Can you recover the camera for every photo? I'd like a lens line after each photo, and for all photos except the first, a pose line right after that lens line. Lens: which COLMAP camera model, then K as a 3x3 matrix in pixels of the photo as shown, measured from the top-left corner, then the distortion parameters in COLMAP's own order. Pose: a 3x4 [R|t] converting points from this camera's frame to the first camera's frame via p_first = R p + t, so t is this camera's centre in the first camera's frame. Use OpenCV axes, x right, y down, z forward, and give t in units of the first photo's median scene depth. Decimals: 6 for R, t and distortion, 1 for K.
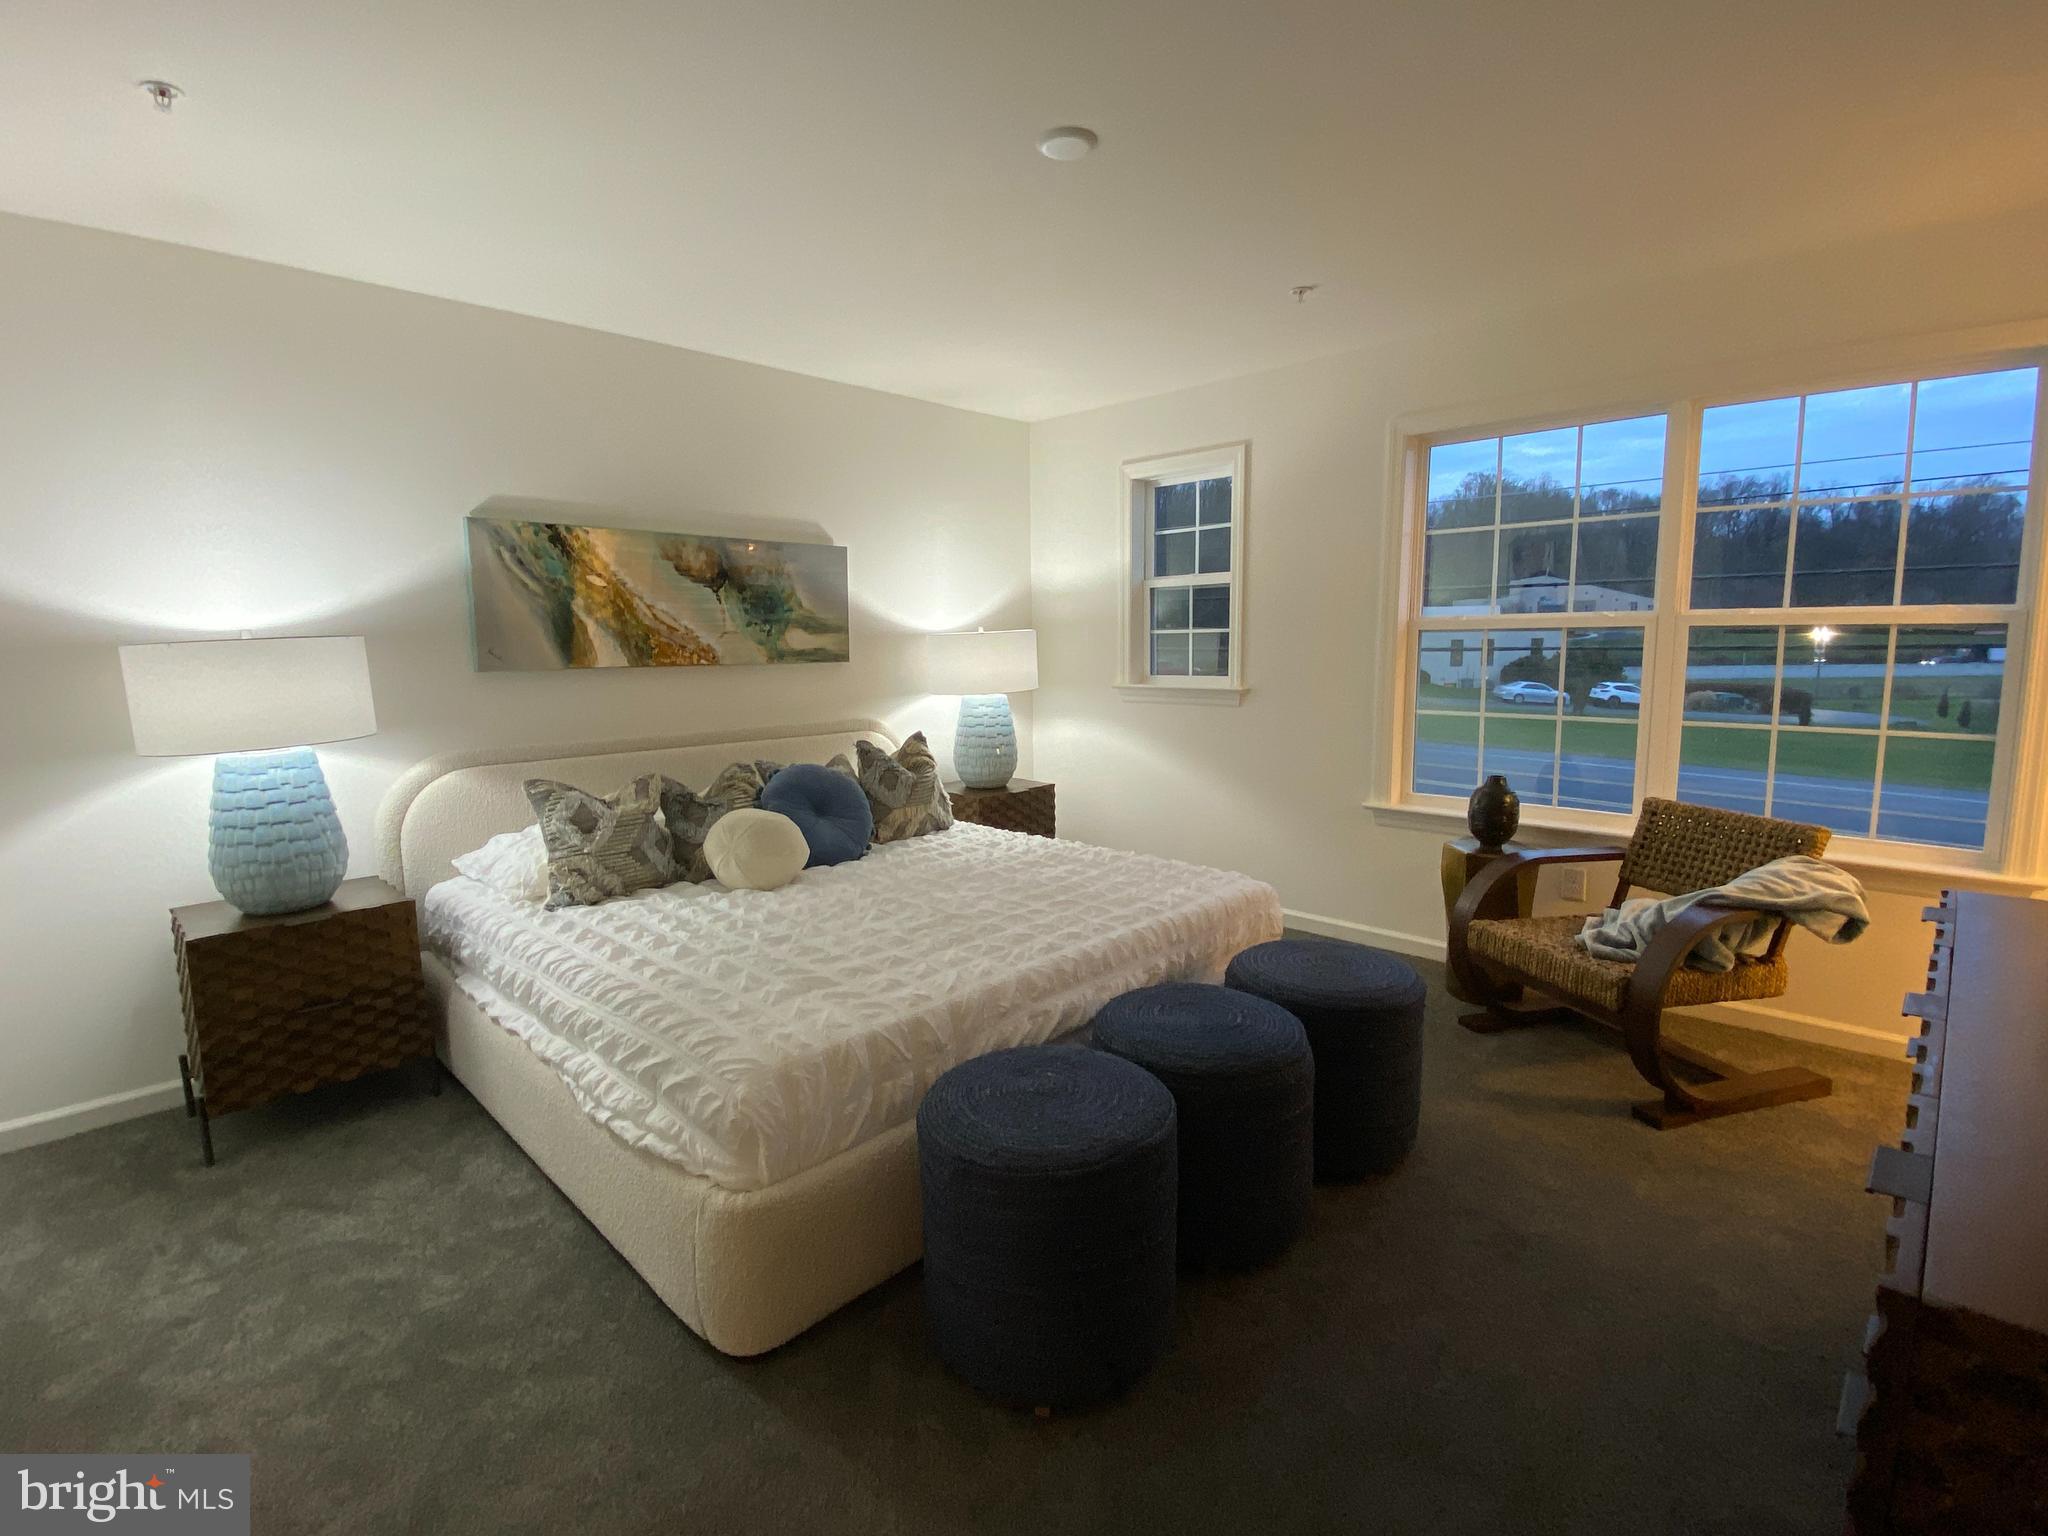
lens RADIAL K [[966.4, 0, 1024.0], [0, 966.4, 768.0], [0, 0, 1]] dist [0.002981, -0.015998]
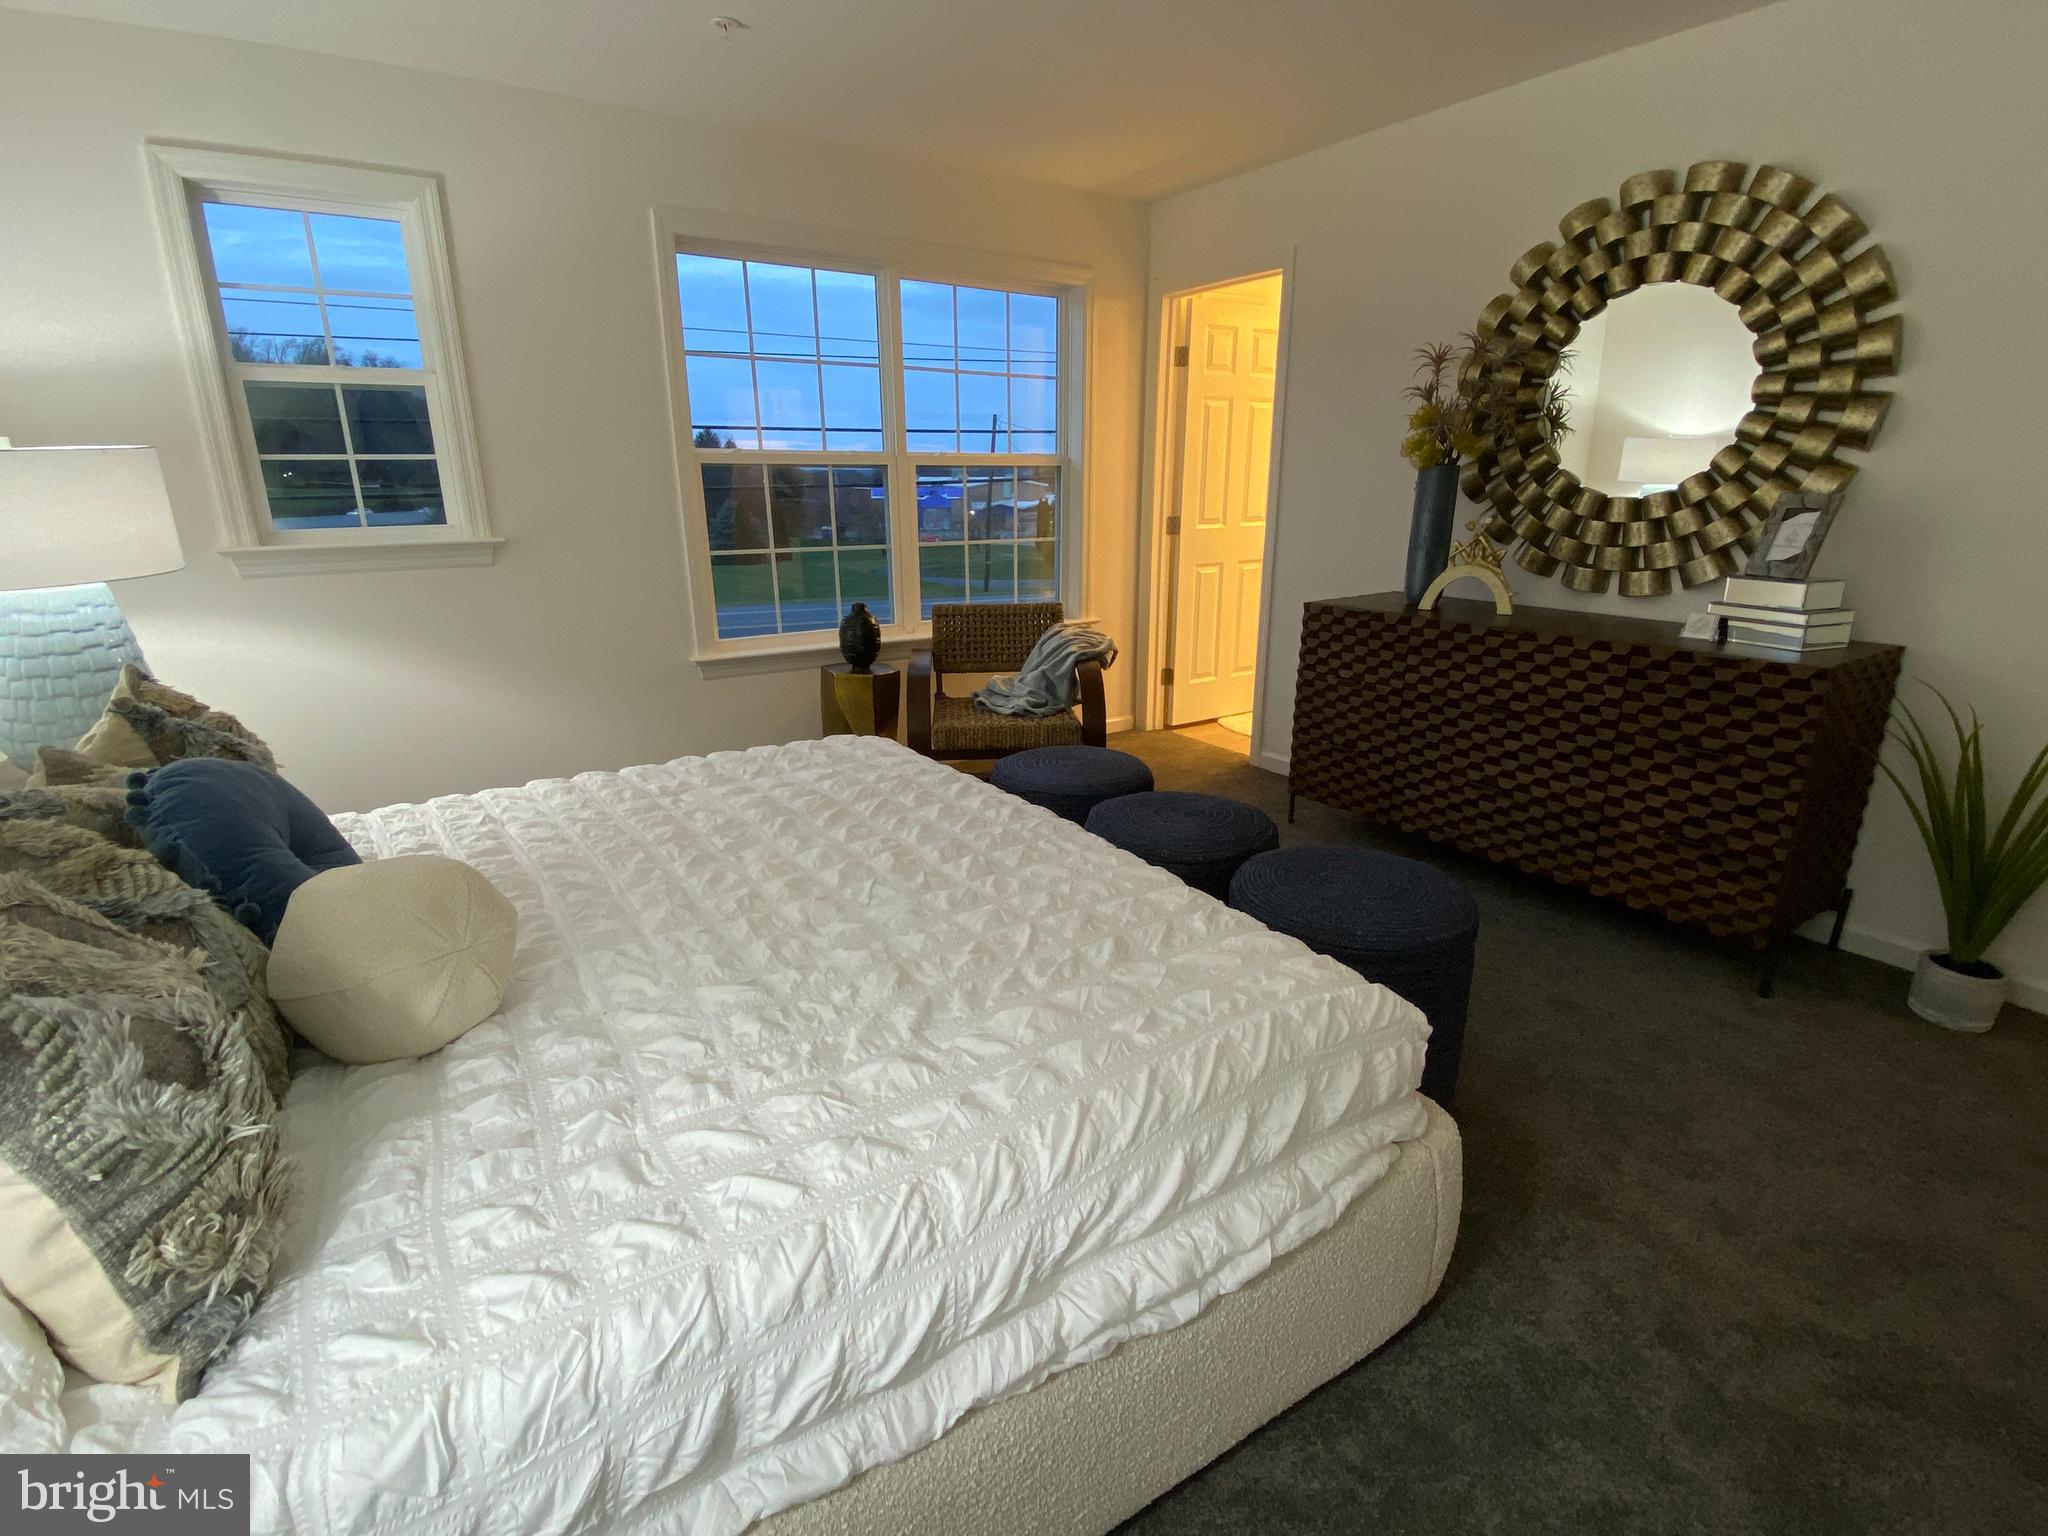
lens RADIAL K [[966.4, 0, 1024.0], [0, 966.4, 768.0], [0, 0, 1]] dist [0.002981, -0.015998]
pose [[0.191205, -0.271407, 0.943281, -0.452813], [0.122494, 0.960097, 0.251415, -0.052617], [-0.973877, 0.067475, 0.216821, 0.471221]]
